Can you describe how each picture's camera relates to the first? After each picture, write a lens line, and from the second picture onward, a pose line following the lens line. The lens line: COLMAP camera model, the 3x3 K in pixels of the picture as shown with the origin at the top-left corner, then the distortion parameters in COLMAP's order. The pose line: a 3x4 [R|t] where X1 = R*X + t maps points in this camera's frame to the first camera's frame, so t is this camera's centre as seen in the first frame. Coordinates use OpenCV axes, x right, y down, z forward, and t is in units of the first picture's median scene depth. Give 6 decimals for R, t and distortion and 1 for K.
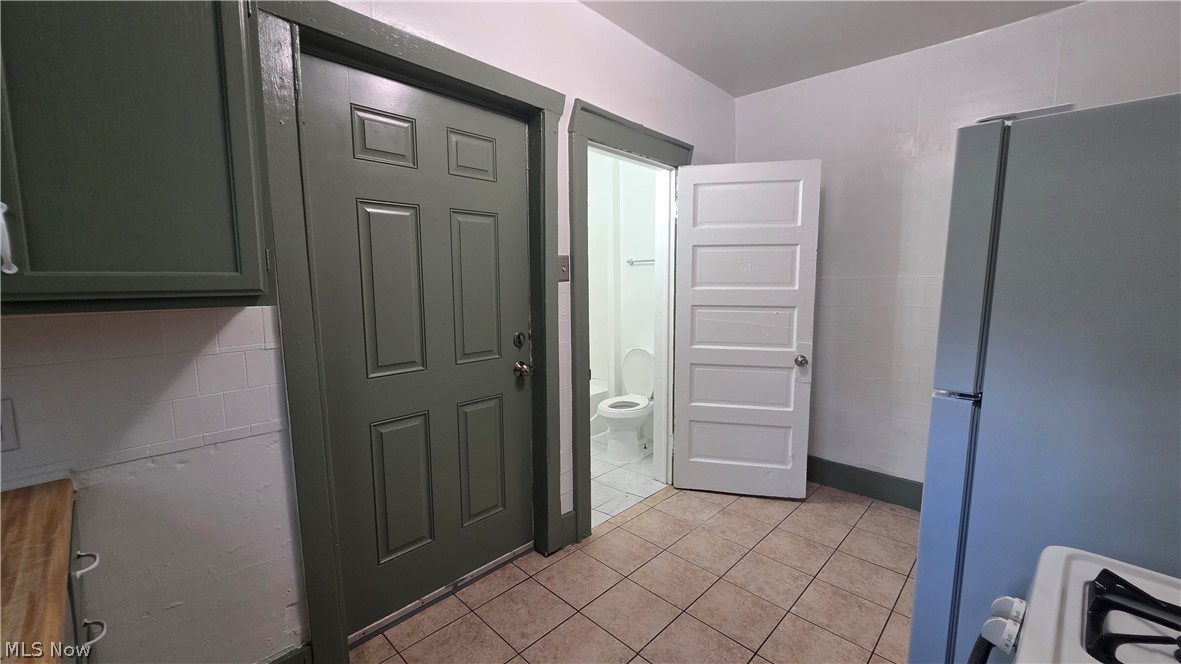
lens RADIAL K [[470.7, 0, 590.7], [0, 470.7, 330.2], [0, 0, 1]] dist [-0.001751, 0.000497]
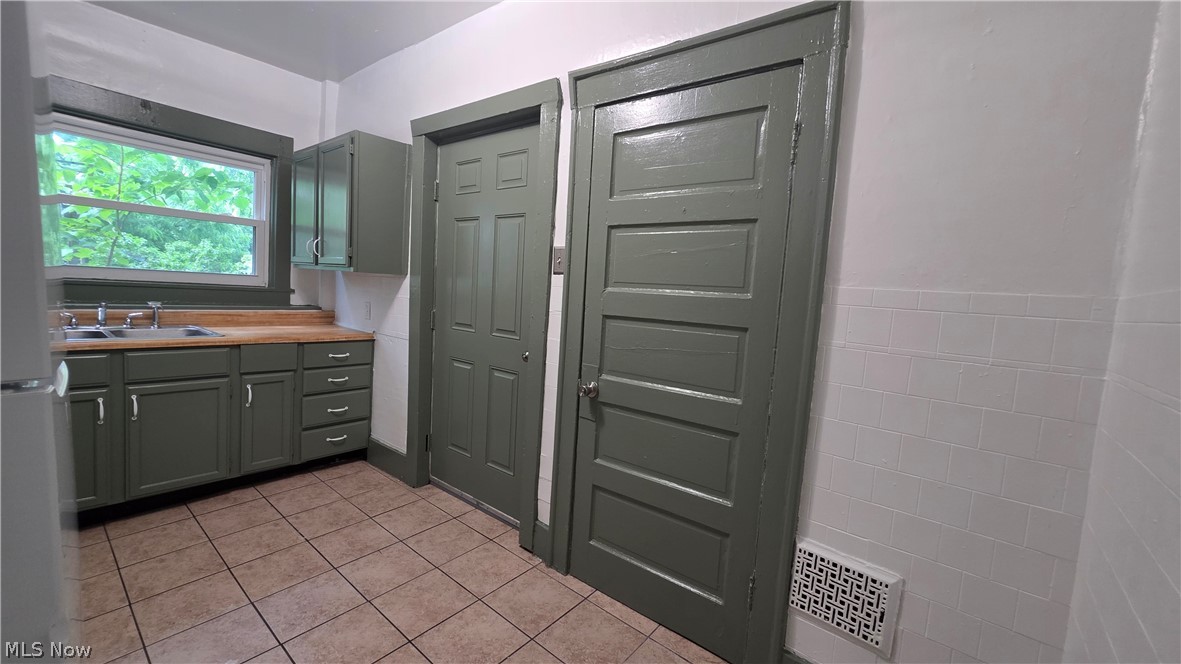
lens RADIAL K [[470.7, 0, 588.8], [0, 470.7, 327.7], [0, 0, 1]] dist [-0.001751, 0.000497]
pose [[0.076118, 0.096308, -0.992437, 0.983736], [-0.170310, 0.981954, 0.082228, -0.095537], [0.982446, 0.162763, 0.091147, 1.102846]]
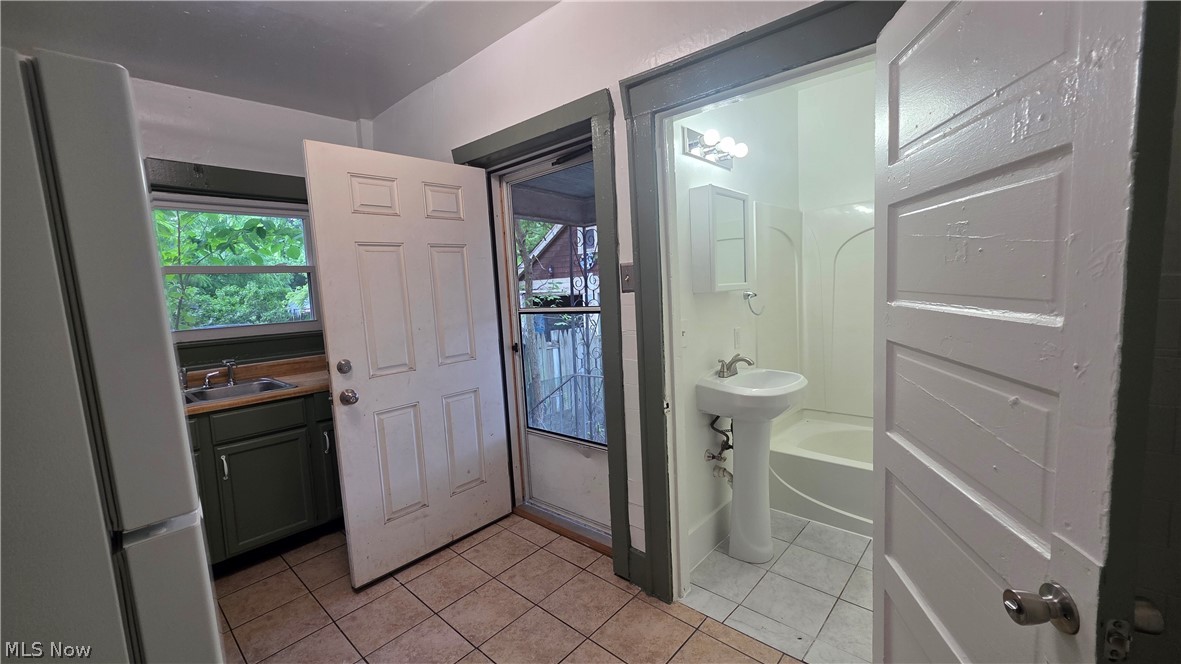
lens RADIAL K [[470.7, 0, 588.9], [0, 470.7, 328.2], [0, 0, 1]] dist [-0.001751, 0.000497]
pose [[0.020798, 0.098348, -0.994935, 0.930870], [-0.057291, 0.993632, 0.097022, -0.130671], [0.998141, 0.054983, 0.026300, 1.007561]]
